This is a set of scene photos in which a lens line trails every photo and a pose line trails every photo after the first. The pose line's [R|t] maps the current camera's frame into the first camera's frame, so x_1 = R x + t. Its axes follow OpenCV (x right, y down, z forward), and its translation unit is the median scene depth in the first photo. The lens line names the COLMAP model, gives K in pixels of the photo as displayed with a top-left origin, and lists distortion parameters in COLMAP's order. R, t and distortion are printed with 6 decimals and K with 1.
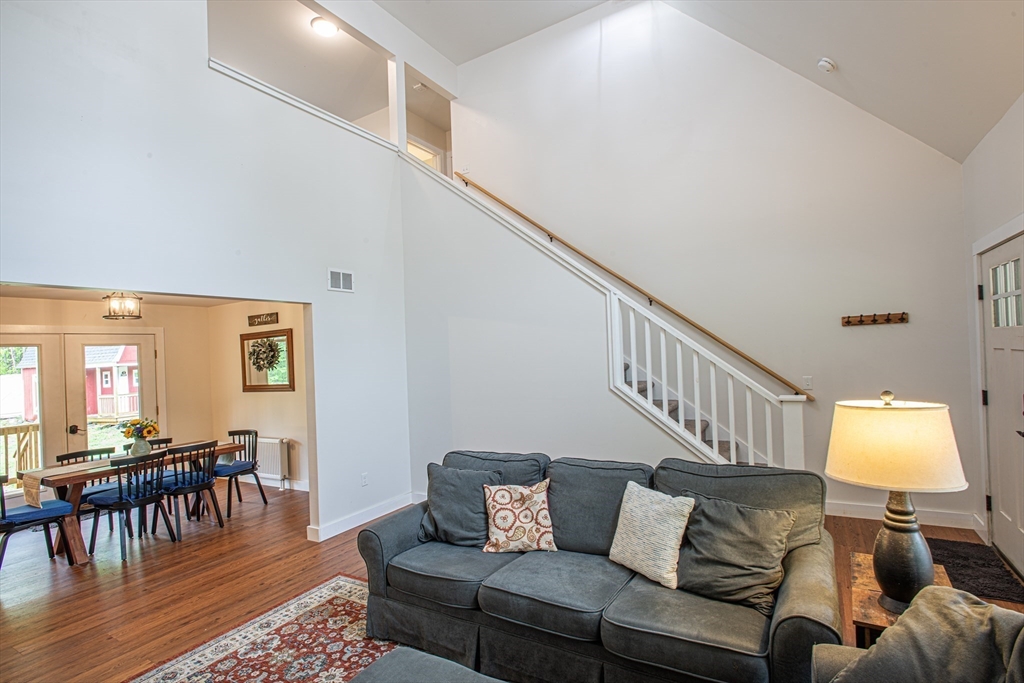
lens RADIAL K [[500.9, 0, 511.9], [0, 500.9, 343.0], [0, 0, 1]] dist [0.000573, 0.002232]
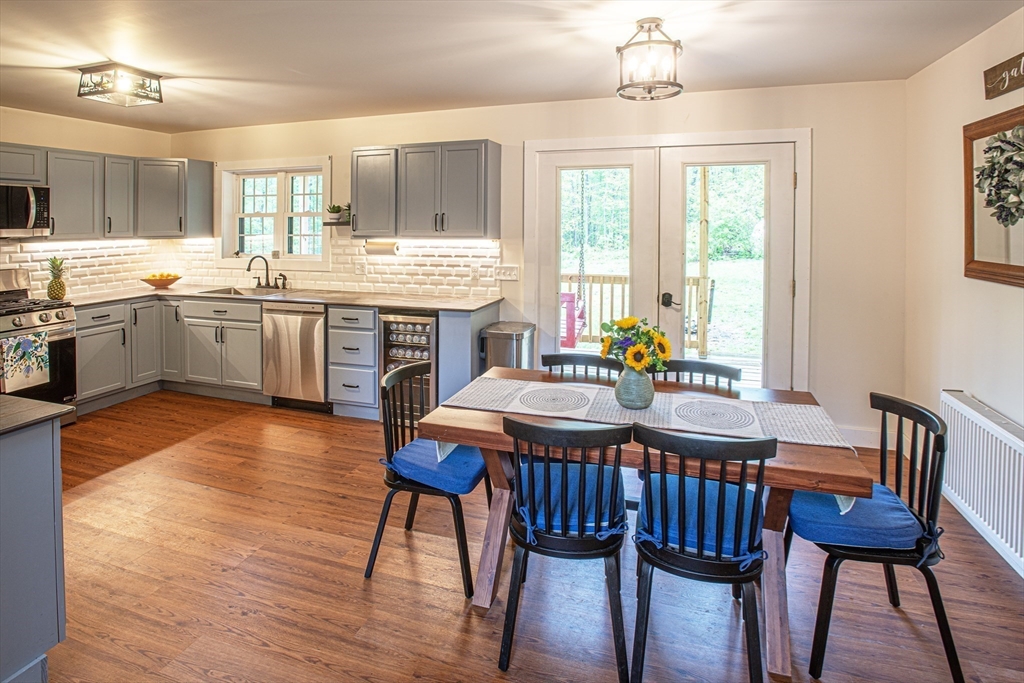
lens RADIAL K [[581.0, 0, 463.9], [0, 581.0, 204.6], [0, 0, 1]] dist [-0.029066, 0.001818]
pose [[0.185446, 0.023380, -0.982376, -0.199410], [-0.000674, 0.999720, 0.023666, 0.034338], [0.982654, -0.003726, 0.185410, 0.573383]]
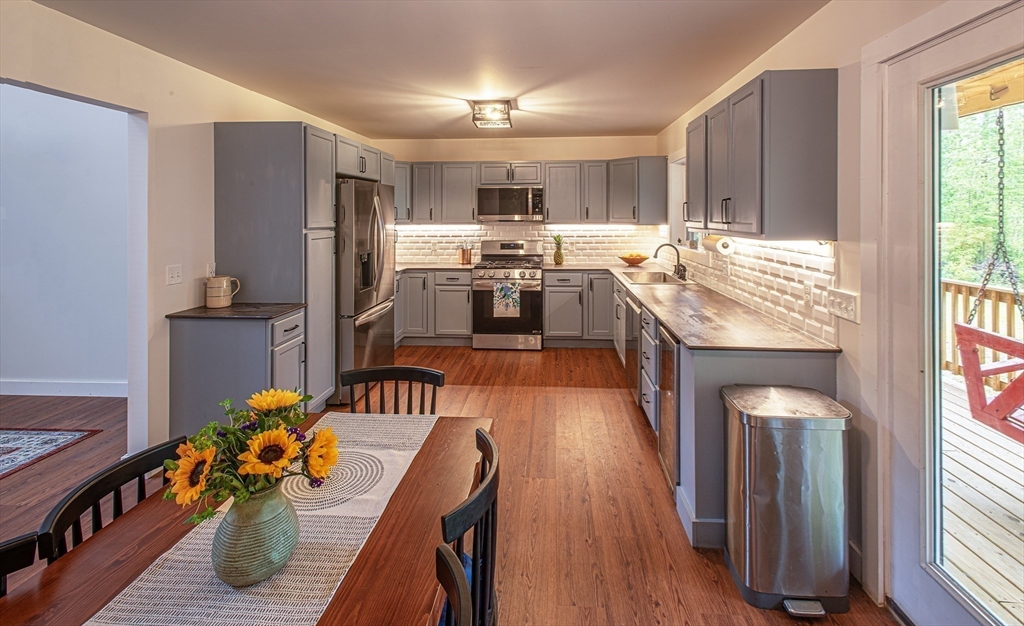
lens RADIAL K [[464.3, 0, 520.0], [0, 464.3, 215.1], [0, 0, 1]] dist [0.001795, 0.000041]
pose [[-0.889666, 0.056667, -0.453082, -0.559829], [0.051287, 0.998392, 0.024163, 0.057342], [0.453722, -0.001740, -0.891141, 0.932251]]
